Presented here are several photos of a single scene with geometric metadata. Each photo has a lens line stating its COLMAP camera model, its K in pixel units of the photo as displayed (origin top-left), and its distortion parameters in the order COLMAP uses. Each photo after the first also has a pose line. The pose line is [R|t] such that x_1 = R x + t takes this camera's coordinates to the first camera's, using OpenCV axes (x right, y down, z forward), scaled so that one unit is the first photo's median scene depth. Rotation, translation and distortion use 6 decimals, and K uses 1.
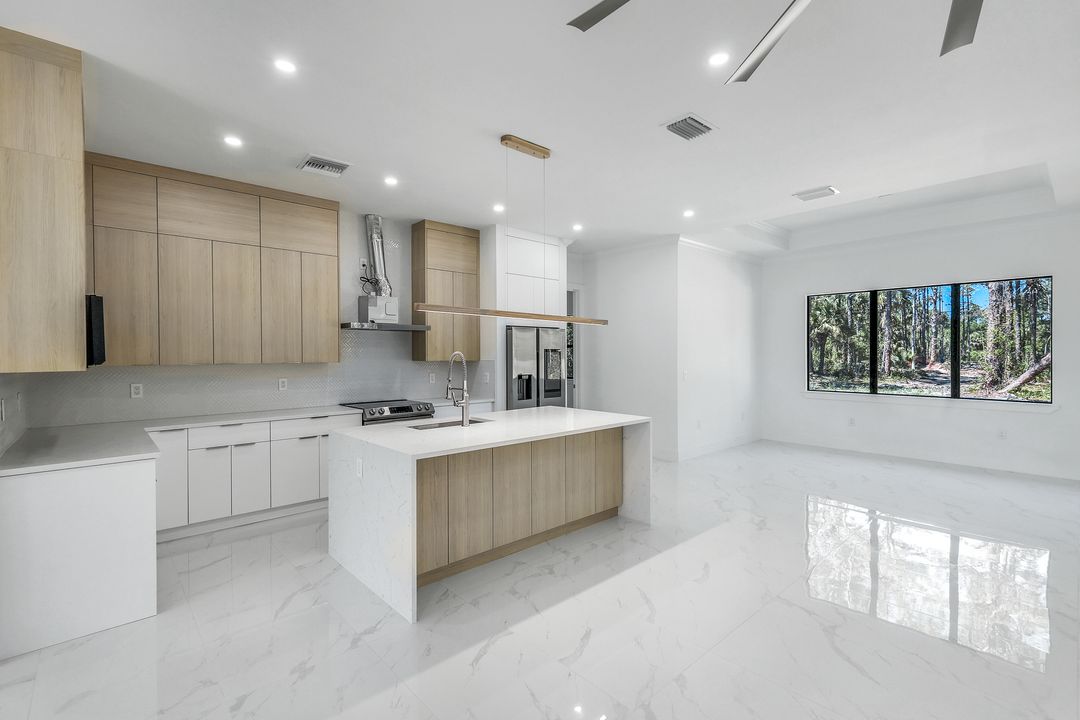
lens RADIAL K [[475.0, 0, 533.7], [0, 475.0, 359.2], [0, 0, 1]] dist [-0.002093, -0.000333]
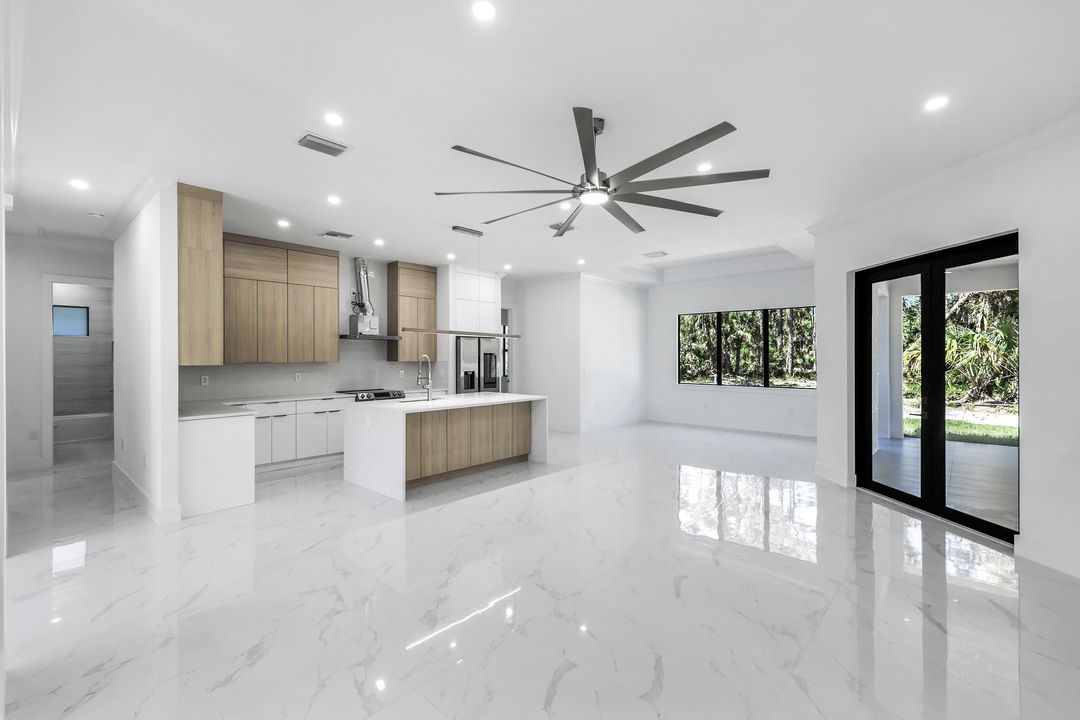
lens RADIAL K [[475.0, 0, 537.4], [0, 475.0, 353.1], [0, 0, 1]] dist [-0.002093, -0.000333]
pose [[0.994066, 0.002520, 0.108746, 0.030684], [-0.000516, 0.999830, -0.018456, 0.005373], [-0.108774, 0.018291, 0.993898, -0.449046]]
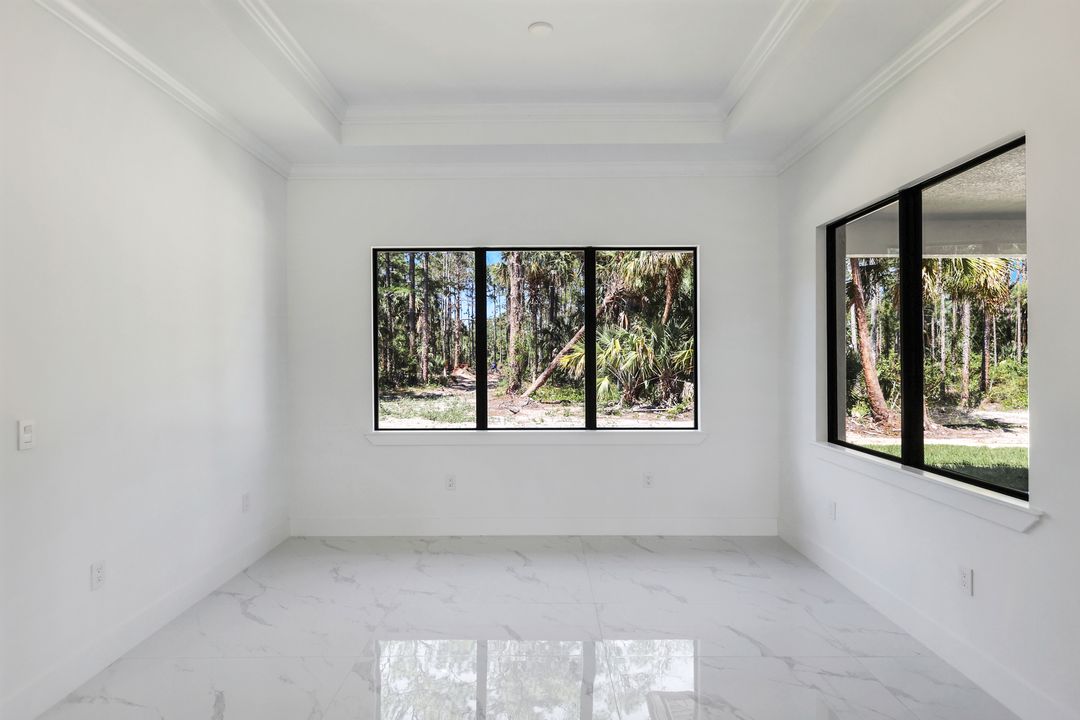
lens RADIAL K [[582.7, 0, 541.3], [0, 582.7, 359.9], [0, 0, 1]] dist [-0.008134, -0.000754]
pose [[0.660625, -0.001890, 0.750714, 0.310870], [0.010805, 0.999917, -0.006992, -0.005868], [-0.750638, 0.012731, 0.660591, 0.627374]]
